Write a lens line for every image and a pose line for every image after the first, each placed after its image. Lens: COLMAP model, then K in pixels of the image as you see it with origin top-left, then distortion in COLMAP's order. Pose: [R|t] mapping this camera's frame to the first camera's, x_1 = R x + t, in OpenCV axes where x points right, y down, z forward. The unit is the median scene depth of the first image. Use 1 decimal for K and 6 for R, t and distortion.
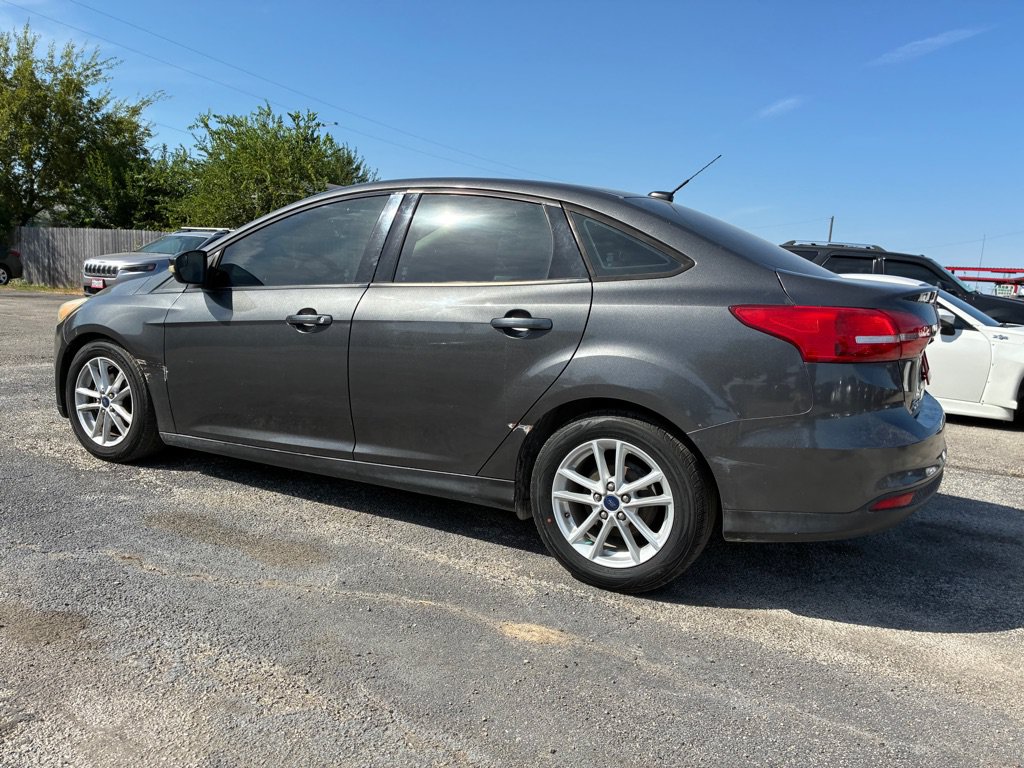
lens RADIAL K [[794.0, 0, 512.0], [0, 794.0, 384.0], [0, 0, 1]] dist [0.047820, -0.065342]
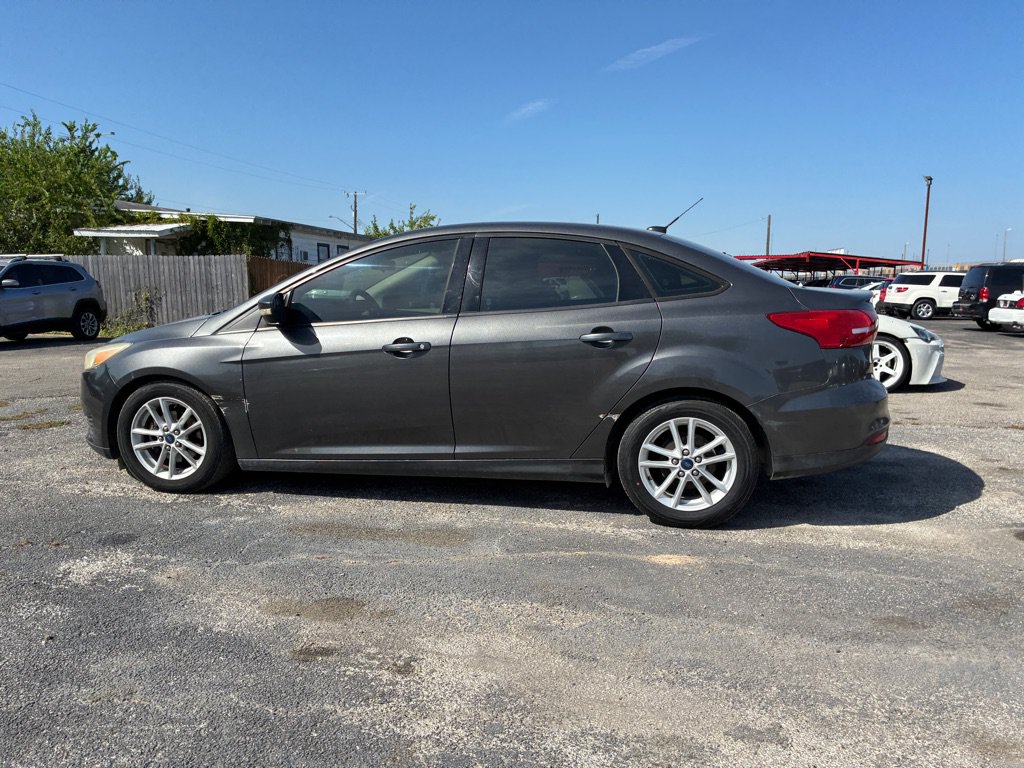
lens RADIAL K [[801.4, 0, 509.5], [0, 801.4, 402.1], [0, 0, 1]] dist [0.045400, -0.063515]
pose [[0.957203, -0.096964, 0.272692, -0.499591], [0.091853, 0.995275, 0.031480, -0.025392], [-0.274456, -0.005085, 0.961586, -0.221134]]
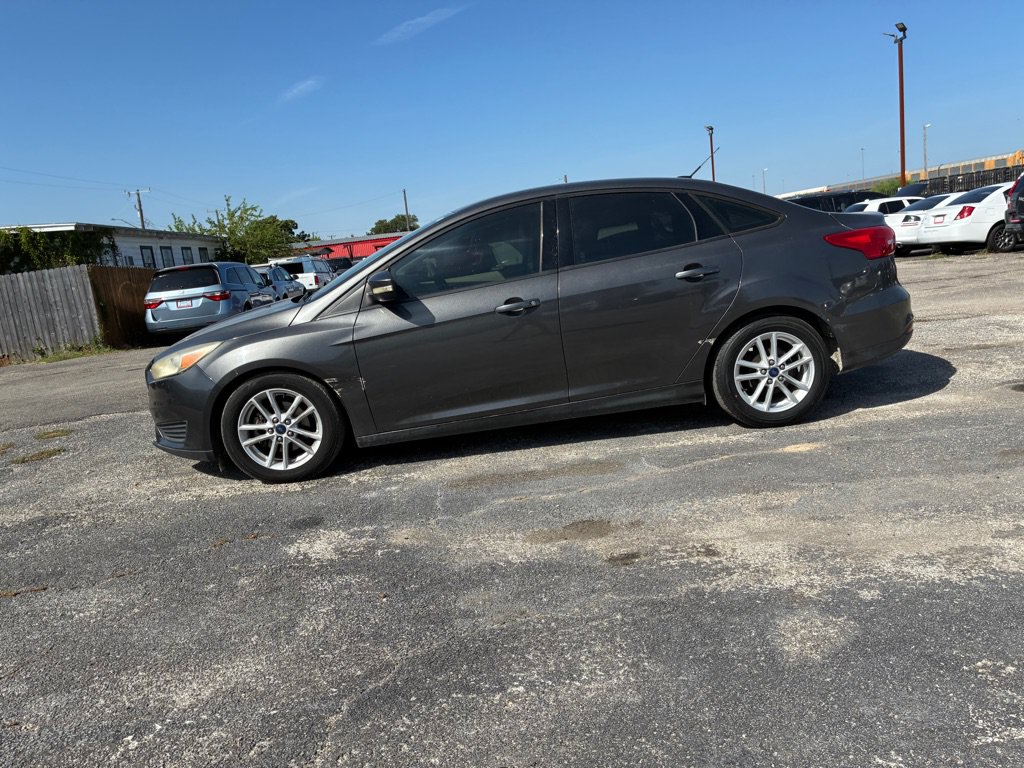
lens RADIAL K [[801.4, 0, 509.5], [0, 801.4, 402.1], [0, 0, 1]] dist [0.045400, -0.063515]
pose [[0.841100, -0.246668, 0.481359, -1.049363], [0.228597, 0.968681, 0.096955, -0.065976], [-0.490199, 0.028488, 0.871145, -0.133997]]
